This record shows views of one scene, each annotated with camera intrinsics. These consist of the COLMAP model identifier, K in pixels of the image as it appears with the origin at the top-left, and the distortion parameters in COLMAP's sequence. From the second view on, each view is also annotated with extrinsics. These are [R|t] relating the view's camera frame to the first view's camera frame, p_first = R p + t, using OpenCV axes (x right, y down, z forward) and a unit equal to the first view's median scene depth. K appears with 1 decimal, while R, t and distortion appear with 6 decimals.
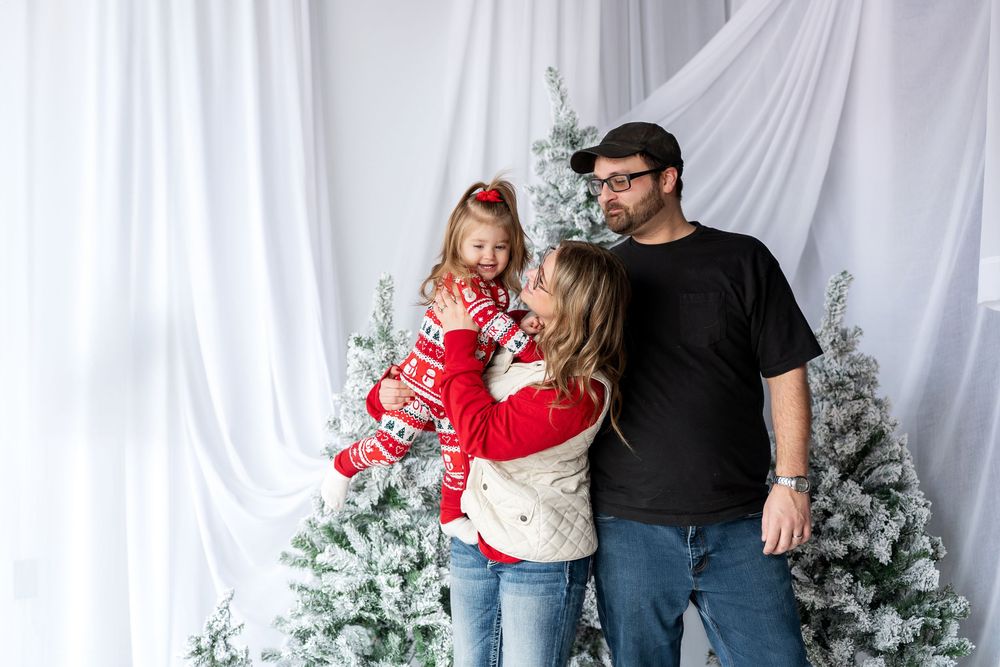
lens RADIAL K [[1721.3, 0, 399.8], [0, 1721.3, 257.4], [0, 0, 1]] dist [-0.015671, 0.000000]
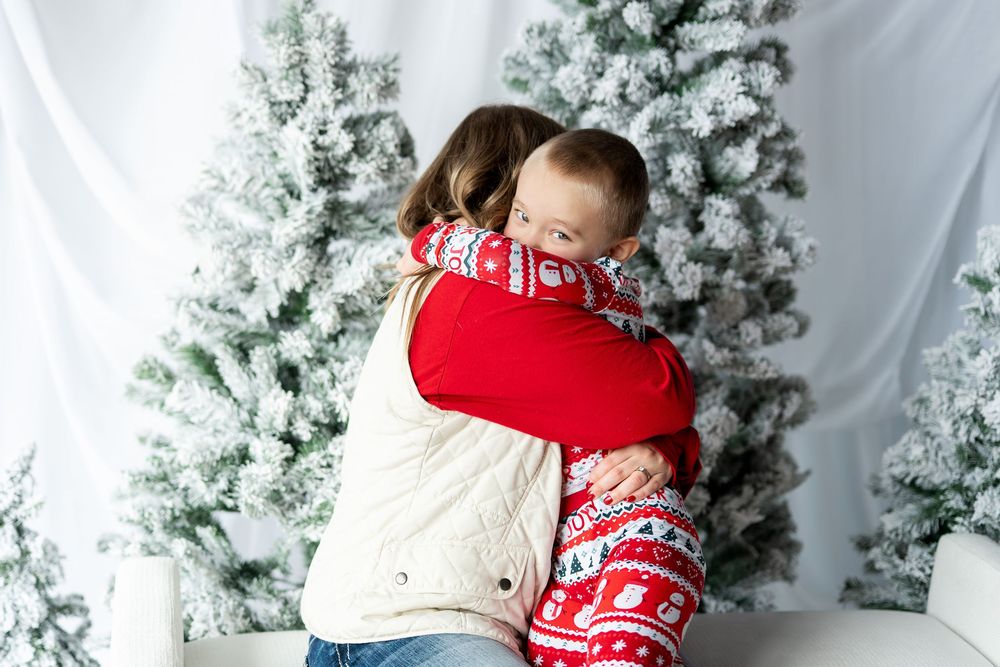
lens RADIAL K [[1560.8, 0, 437.7], [0, 1560.8, 355.8], [0, 0, 1]] dist [-0.017982, 0.000000]
pose [[0.989248, 0.062657, -0.132145, 0.111263], [-0.034559, 0.978136, 0.205074, 0.045514], [0.142105, -0.198303, 0.969785, 0.485445]]
